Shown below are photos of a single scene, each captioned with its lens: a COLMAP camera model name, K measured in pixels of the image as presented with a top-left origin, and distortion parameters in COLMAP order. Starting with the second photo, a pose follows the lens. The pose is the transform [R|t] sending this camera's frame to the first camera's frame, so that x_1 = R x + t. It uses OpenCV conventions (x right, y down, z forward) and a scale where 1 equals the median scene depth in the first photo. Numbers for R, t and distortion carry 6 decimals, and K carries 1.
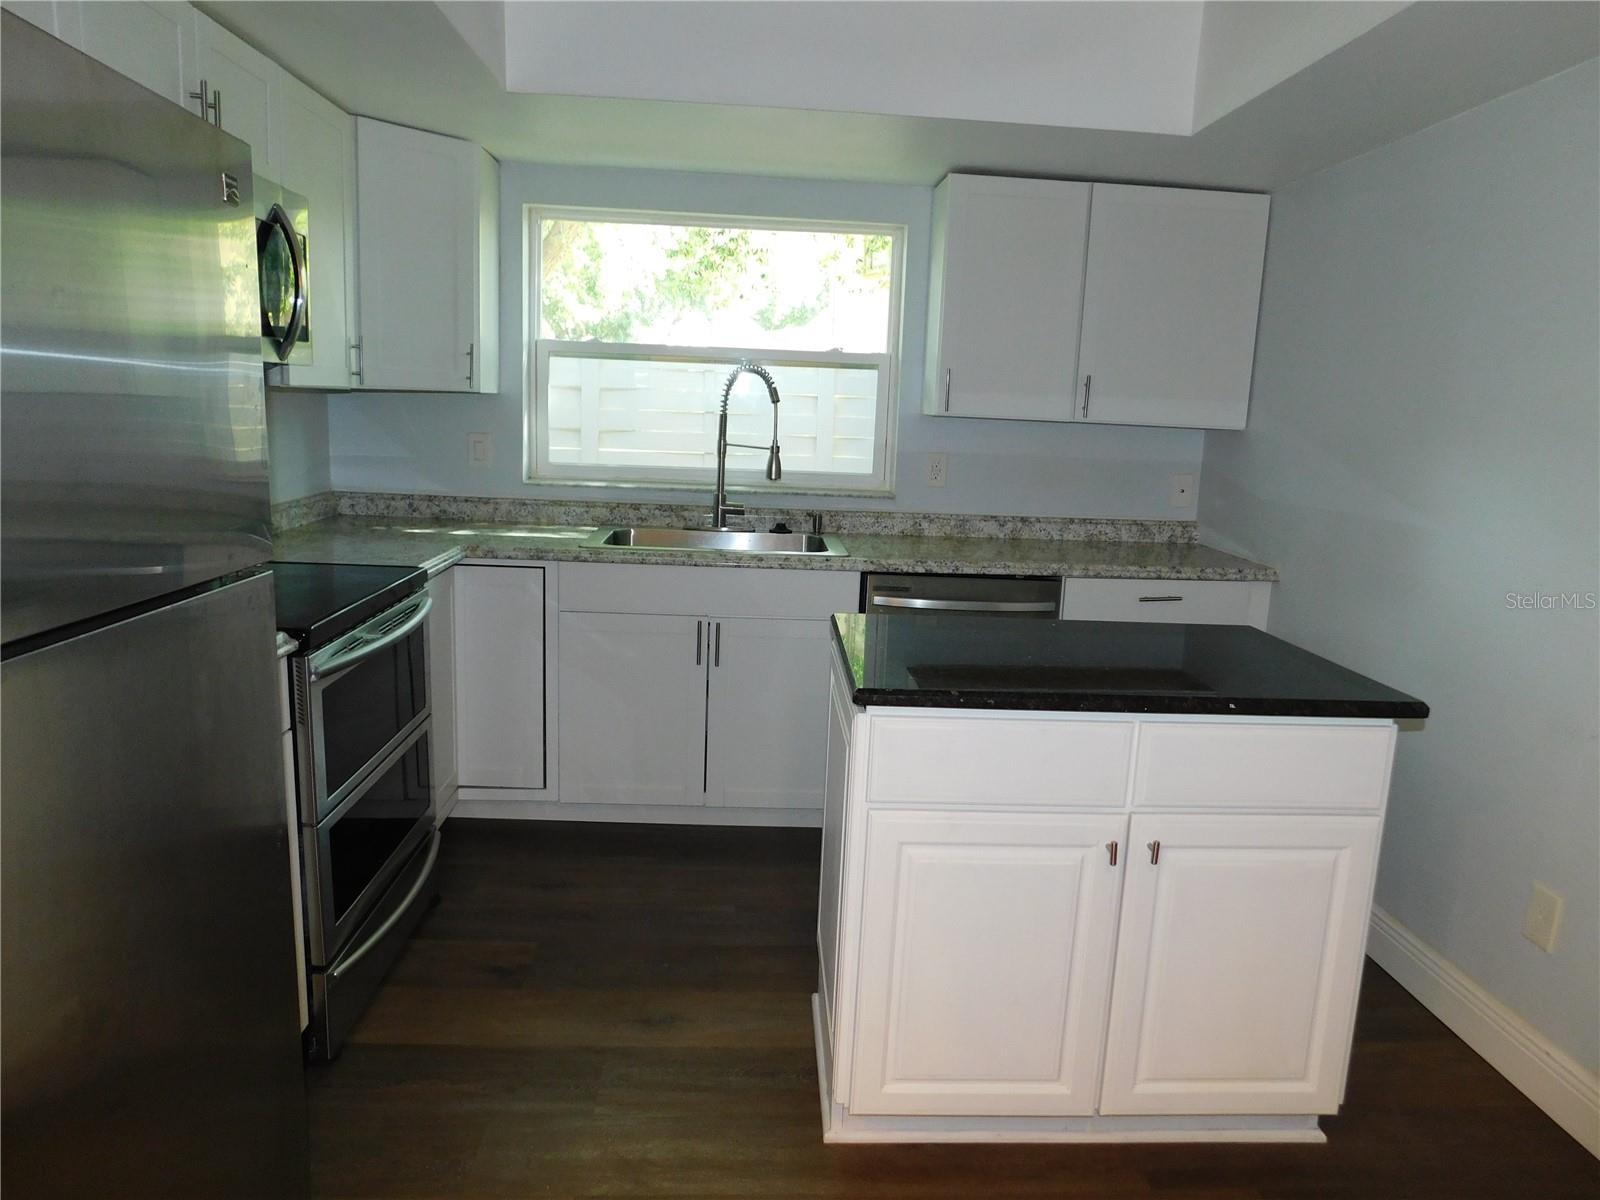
lens RADIAL K [[1041.5, 0, 800.0], [0, 1041.5, 600.0], [0, 0, 1]] dist [-0.076537, 0.053864]
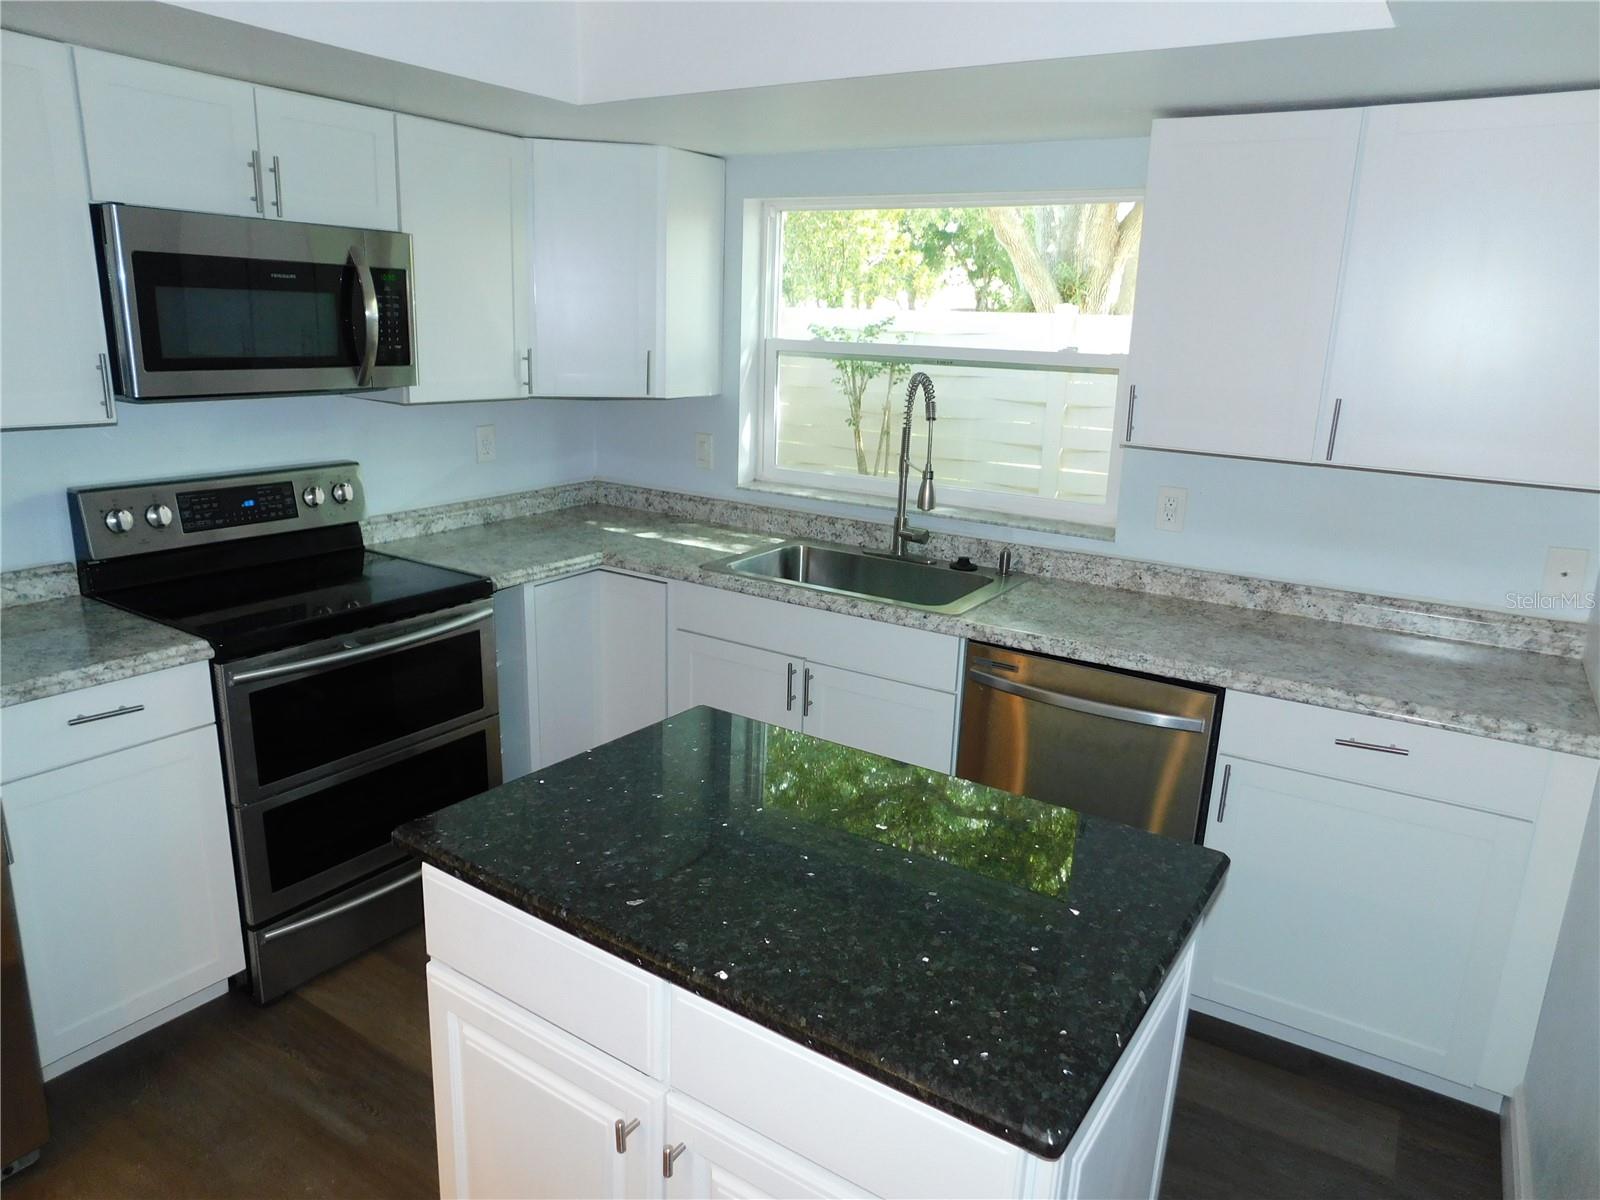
lens RADIAL K [[1041.5, 0, 800.0], [0, 1041.5, 600.0], [0, 0, 1]] dist [-0.076537, 0.053864]
pose [[0.813213, 0.134931, -0.566108, 0.354666], [-0.106712, 0.990830, 0.082871, -0.094291], [0.572099, -0.006981, 0.820155, 0.223619]]
